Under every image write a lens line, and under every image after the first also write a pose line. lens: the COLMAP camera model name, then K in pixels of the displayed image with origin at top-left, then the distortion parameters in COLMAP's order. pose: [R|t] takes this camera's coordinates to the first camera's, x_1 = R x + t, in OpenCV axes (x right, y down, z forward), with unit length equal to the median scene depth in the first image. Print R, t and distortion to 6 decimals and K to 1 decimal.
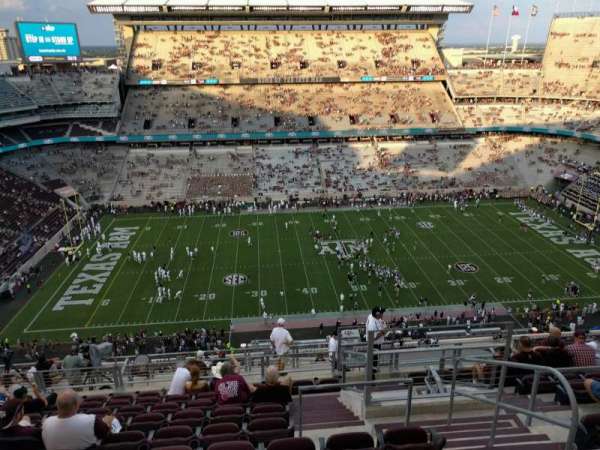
lens RADIAL K [[433.5, 0, 300.9], [0, 433.5, 254.2], [0, 0, 1]] dist [0.013300, 0.003124]
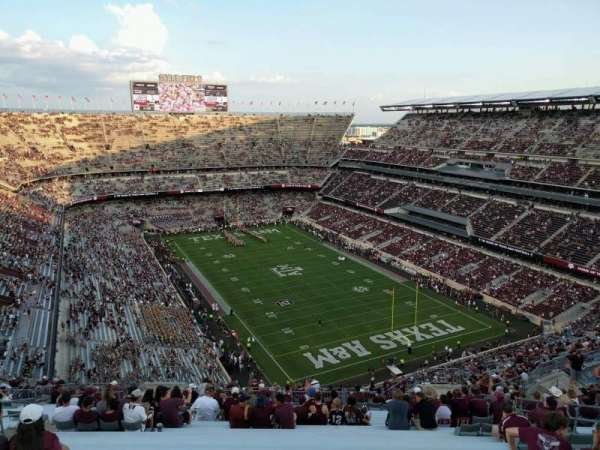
lens RADIAL K [[451.8, 0, 300.0], [0, 451.8, 225.0], [0, 0, 1]] dist [0.004879, 0.013836]
pose [[-0.357071, -0.200558, 0.912292, -0.842833], [0.406787, 0.845807, 0.345158, -0.431751], [-0.840847, 0.494355, -0.220429, 0.839221]]
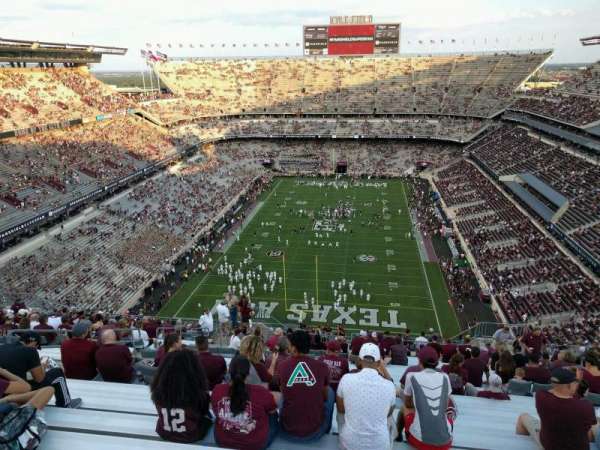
lens RADIAL K [[451.8, 0, 300.0], [0, 451.8, 225.0], [0, 0, 1]] dist [0.004879, 0.013836]
pose [[0.240035, -0.317925, 0.917228, -0.839540], [0.433603, 0.880474, 0.191713, -0.222525], [-0.868546, 0.351695, 0.349198, 0.404794]]
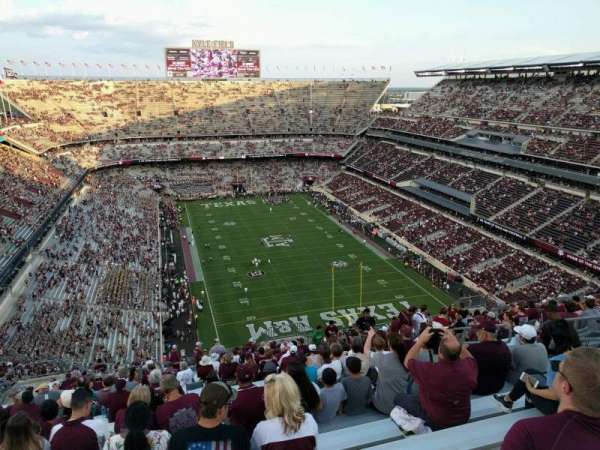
lens RADIAL K [[451.8, 0, 300.0], [0, 451.8, 225.0], [0, 0, 1]] dist [0.004879, 0.013836]
pose [[-0.201325, -0.280761, 0.938425, -0.884463], [0.426547, 0.837307, 0.342017, -0.364025], [-0.881774, 0.469139, -0.048813, 0.678643]]
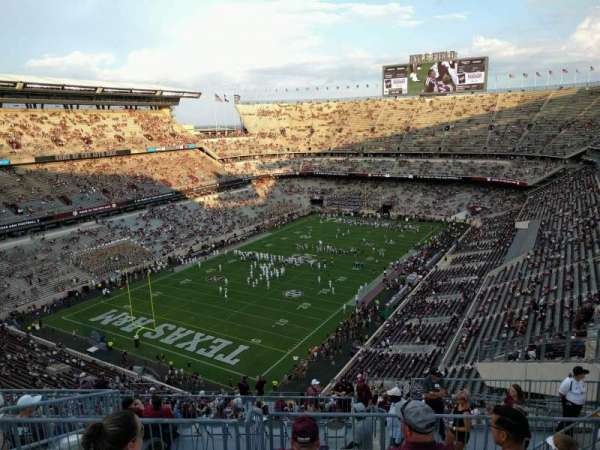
lens RADIAL K [[451.8, 0, 300.0], [0, 451.8, 225.0], [0, 0, 1]] dist [0.004879, 0.013836]
pose [[0.585757, -0.190358, 0.787815, -0.649540], [0.374794, 0.925472, -0.055047, -0.024195], [-0.718623, 0.327513, 0.613447, 0.101769]]
